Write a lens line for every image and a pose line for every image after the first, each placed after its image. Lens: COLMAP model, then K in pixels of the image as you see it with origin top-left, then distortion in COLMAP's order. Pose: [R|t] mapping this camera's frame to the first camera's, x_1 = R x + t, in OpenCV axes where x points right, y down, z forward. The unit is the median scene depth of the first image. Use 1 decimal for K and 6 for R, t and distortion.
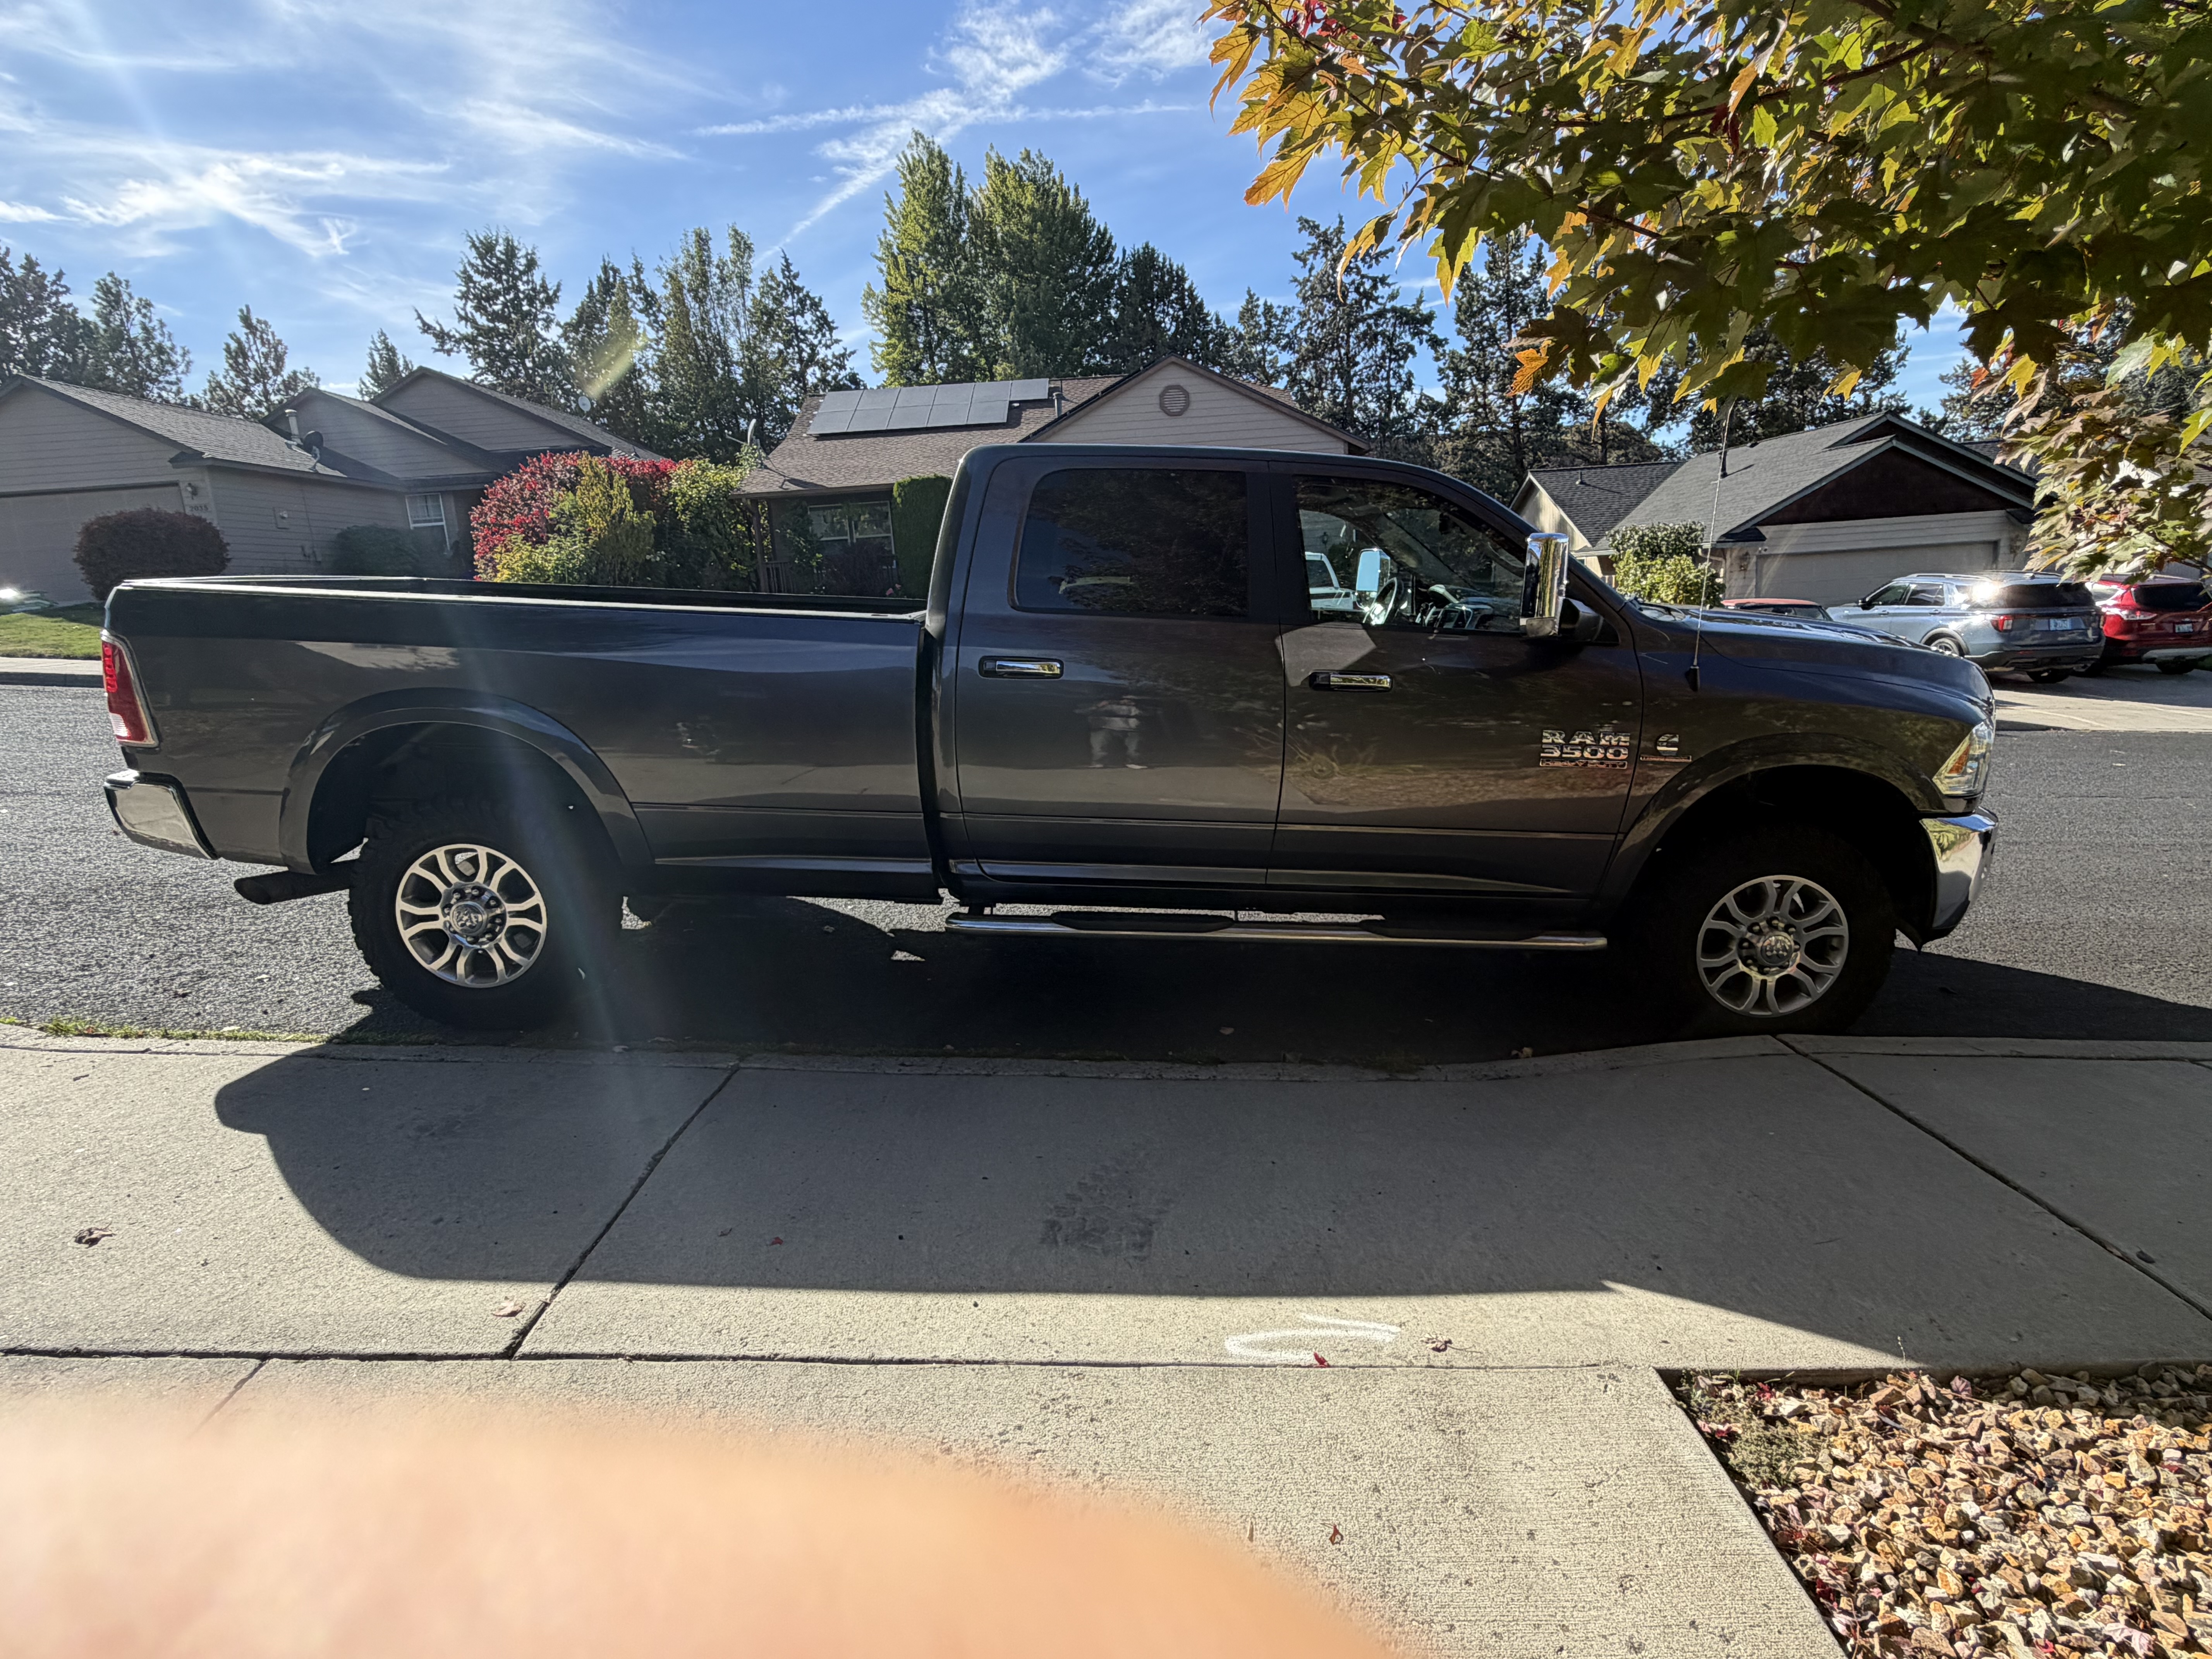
lens RADIAL K [[1165.2, 0, 1111.7], [0, 1165.2, 832.0], [0, 0, 1]] dist [-0.003560, 0.001238]
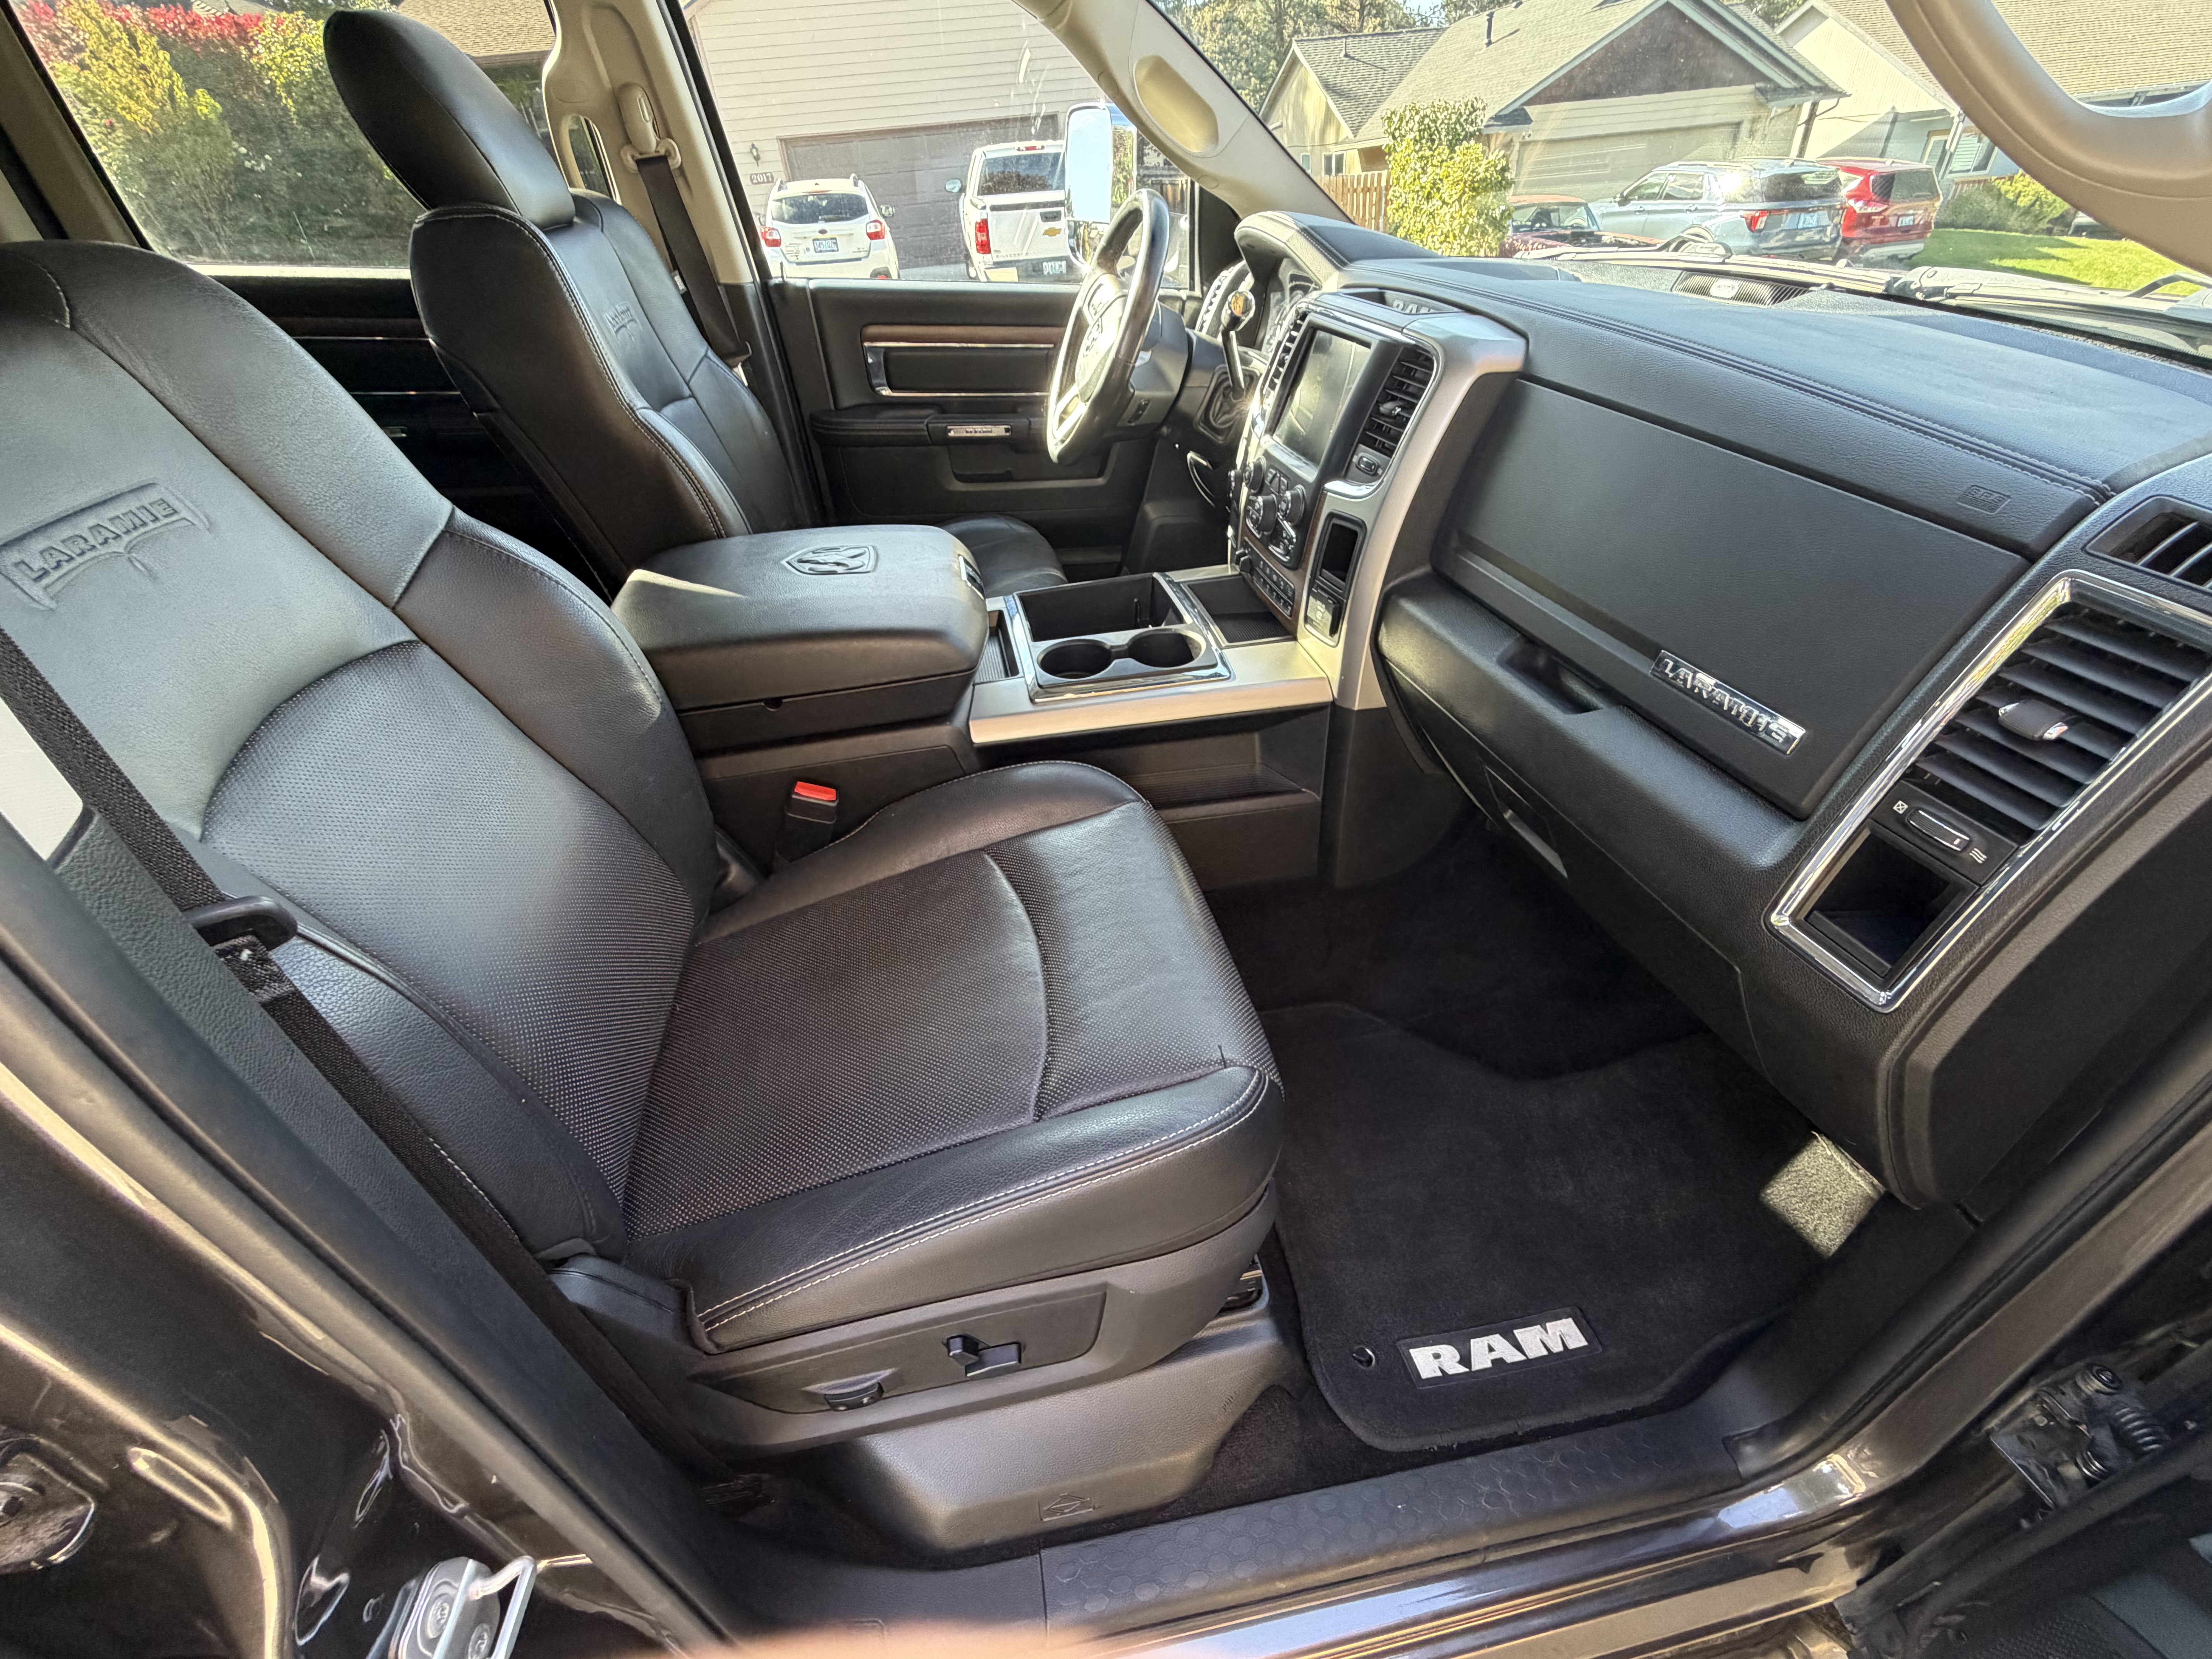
lens RADIAL K [[924.4, 0, 1106.2], [0, 924.4, 833.4], [0, 0, 1]] dist [0.000306, -0.000080]
pose [[0.982680, -0.119134, 0.141939, 0.035146], [0.054239, 0.917325, 0.394428, -0.031388], [-0.177194, -0.379899, 0.907898, 0.139974]]
